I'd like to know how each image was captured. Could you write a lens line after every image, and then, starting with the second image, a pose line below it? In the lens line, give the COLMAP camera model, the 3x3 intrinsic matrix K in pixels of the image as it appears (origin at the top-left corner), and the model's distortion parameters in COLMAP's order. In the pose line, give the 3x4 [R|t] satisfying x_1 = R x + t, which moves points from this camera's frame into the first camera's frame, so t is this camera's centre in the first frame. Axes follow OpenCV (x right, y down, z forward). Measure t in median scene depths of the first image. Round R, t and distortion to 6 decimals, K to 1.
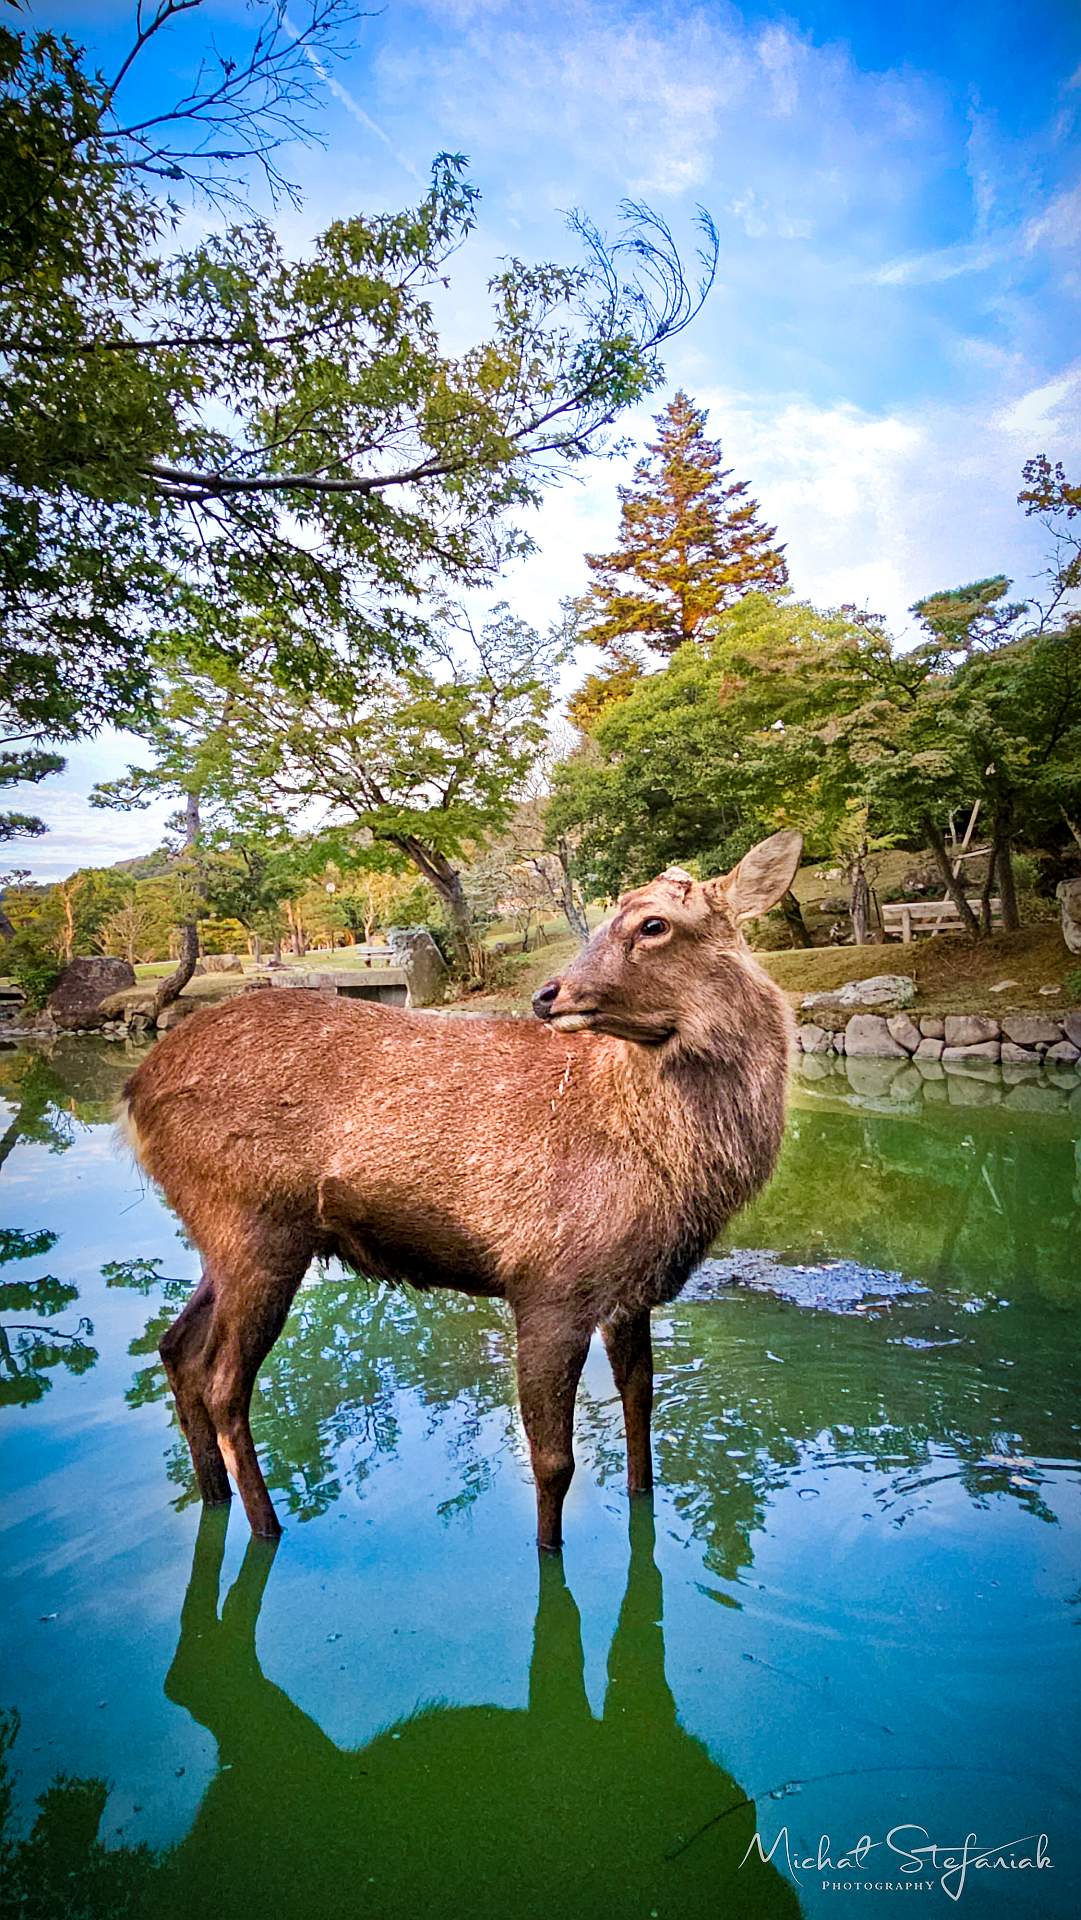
lens RADIAL K [[996.0, 0, 531.8], [0, 996.0, 955.2], [0, 0, 1]] dist [-0.014391, 0.001119]
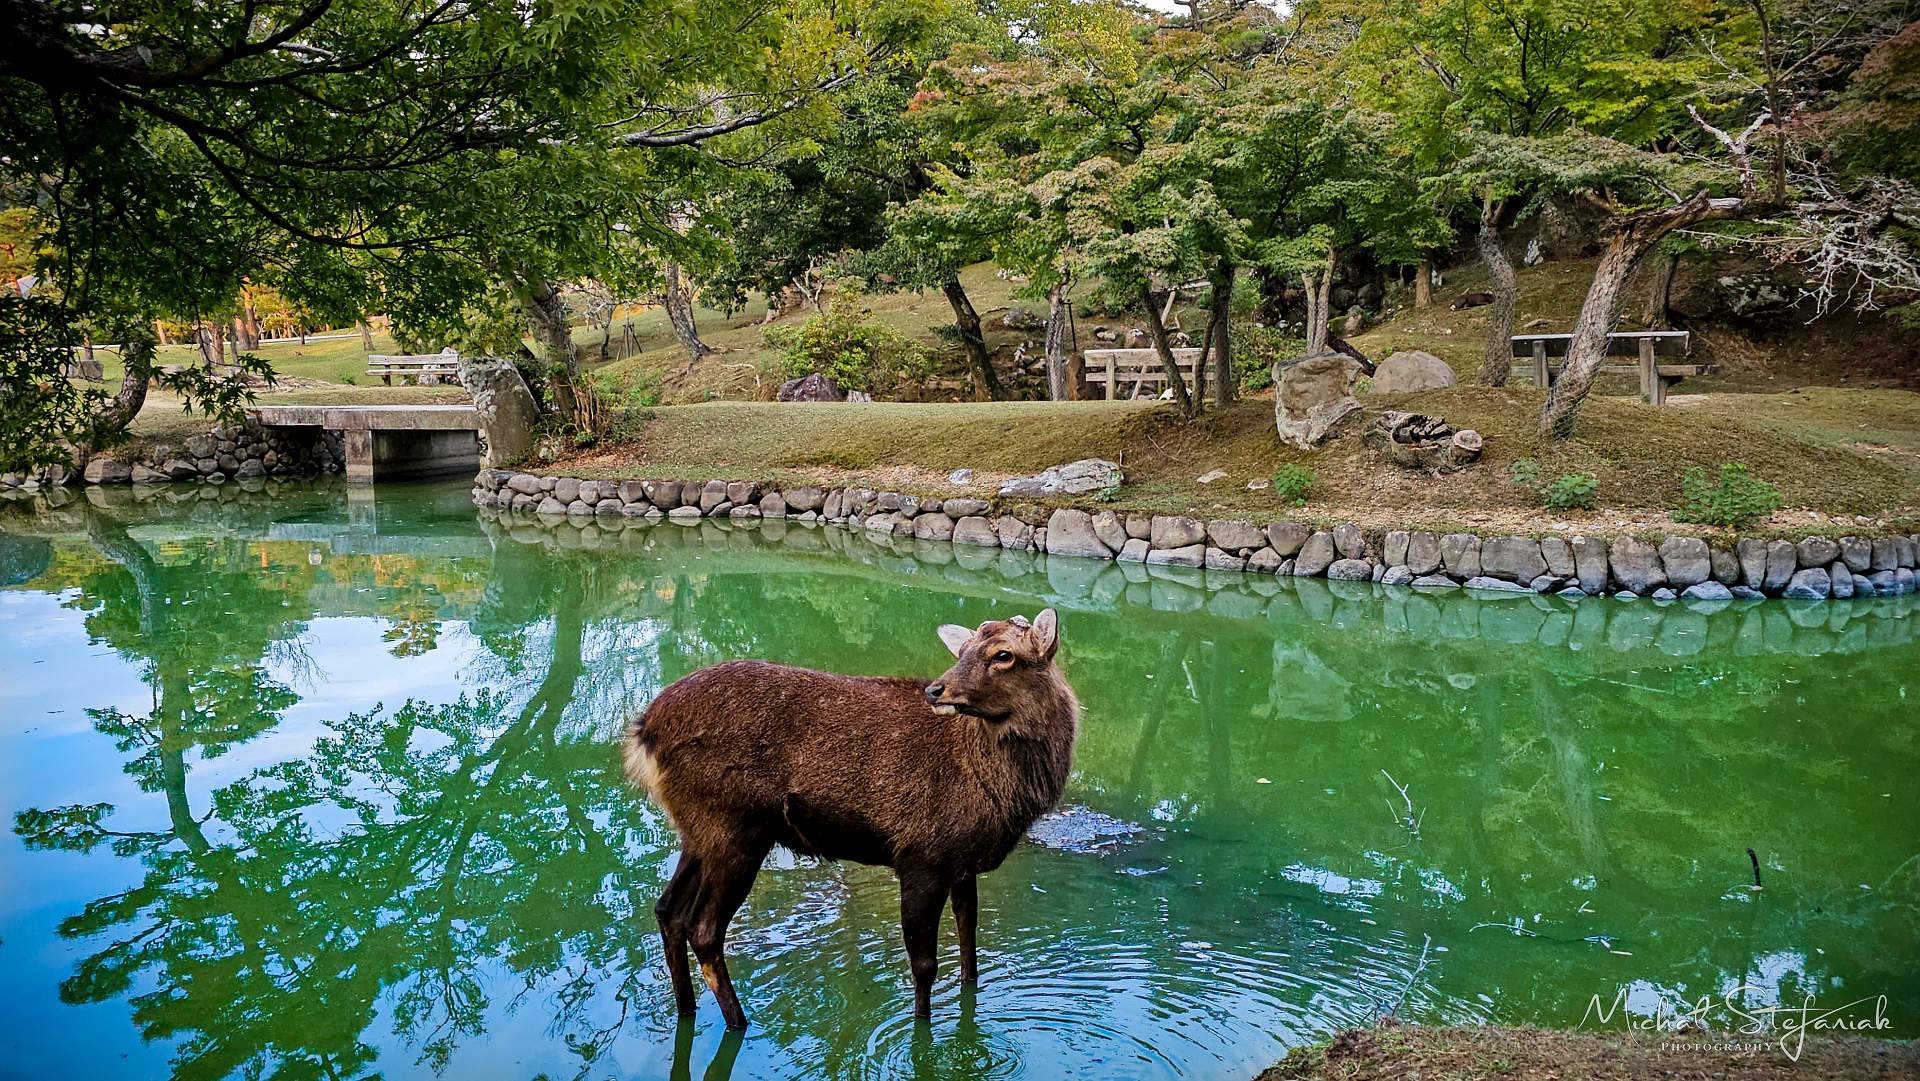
lens RADIAL K [[1358.7, 0, 964.0], [0, 1358.7, 541.8], [0, 0, 1]] dist [0.019339, -0.003427]
pose [[0.966682, -0.003225, 0.255961, -0.071055], [-0.031656, 0.990739, 0.132036, -0.069698], [-0.254016, -0.135739, 0.957628, -0.157051]]
